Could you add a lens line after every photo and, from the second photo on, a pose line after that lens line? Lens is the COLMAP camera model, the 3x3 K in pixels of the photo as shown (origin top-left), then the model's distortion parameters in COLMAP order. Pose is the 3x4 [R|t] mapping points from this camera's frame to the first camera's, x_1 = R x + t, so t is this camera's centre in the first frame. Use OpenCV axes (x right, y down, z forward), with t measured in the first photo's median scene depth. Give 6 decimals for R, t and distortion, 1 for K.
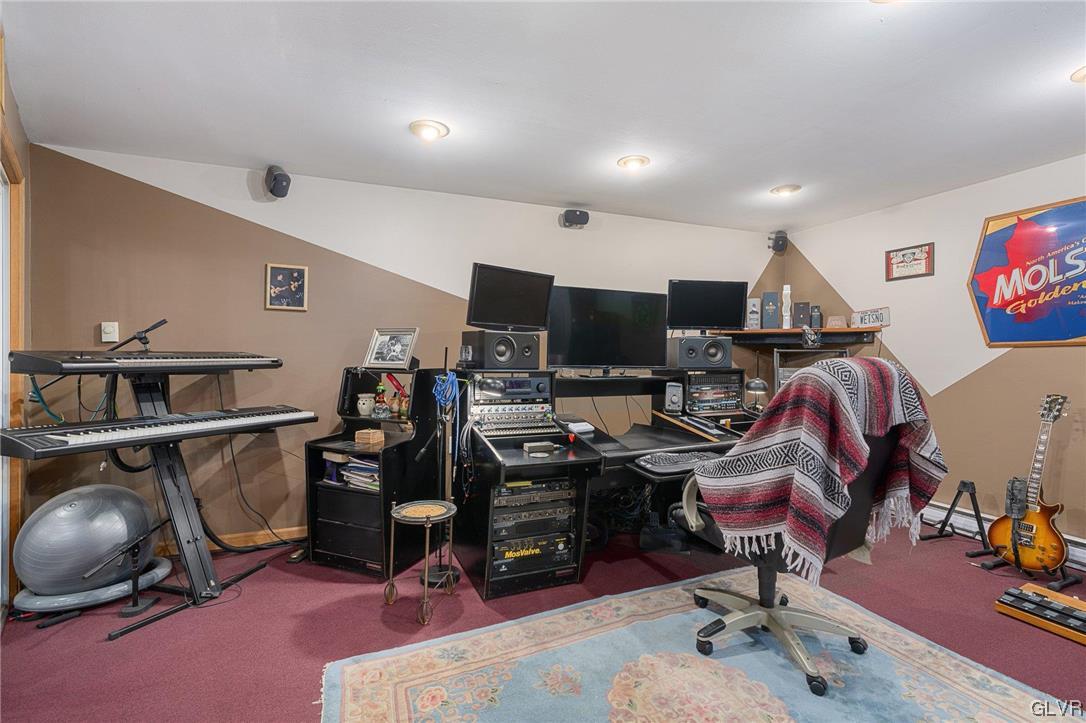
lens RADIAL K [[503.4, 0, 543.0], [0, 503.4, 361.5], [0, 0, 1]] dist [0.000053, -0.000029]
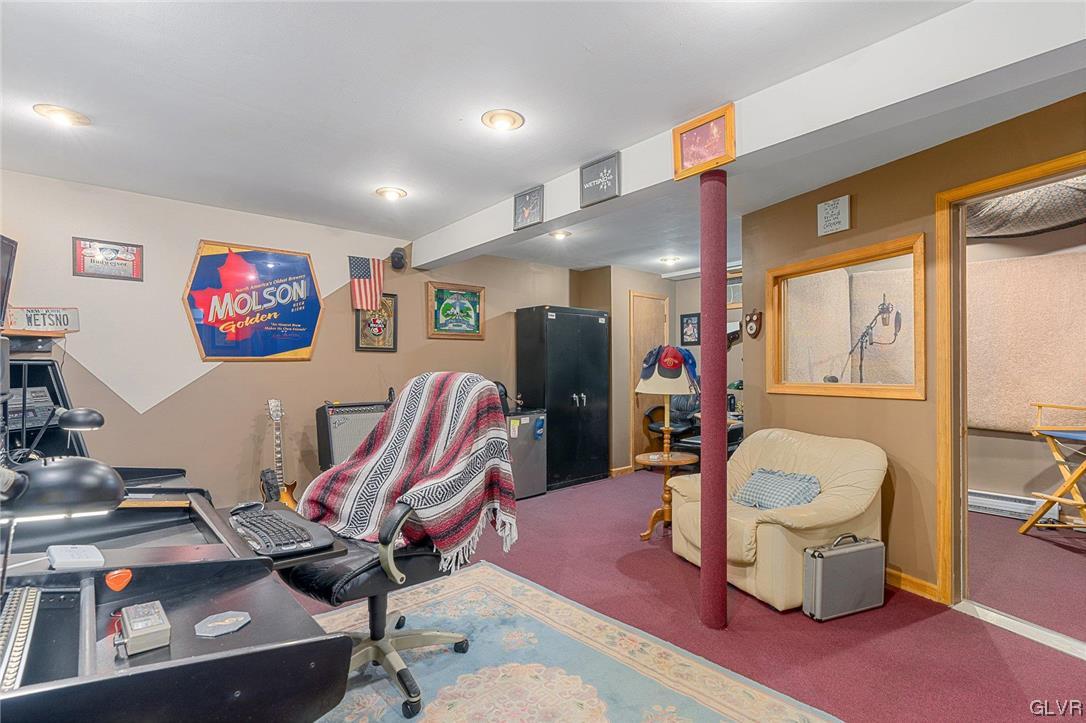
lens RADIAL K [[502.4, 0, 543.0], [0, 502.4, 361.5], [0, 0, 1]] dist [0.000008, -0.000008]
pose [[-0.340779, 0.012810, 0.940056, -0.376598], [0.014539, 0.999859, -0.008355, -0.008152], [-0.940031, 0.010820, -0.340918, 0.711265]]
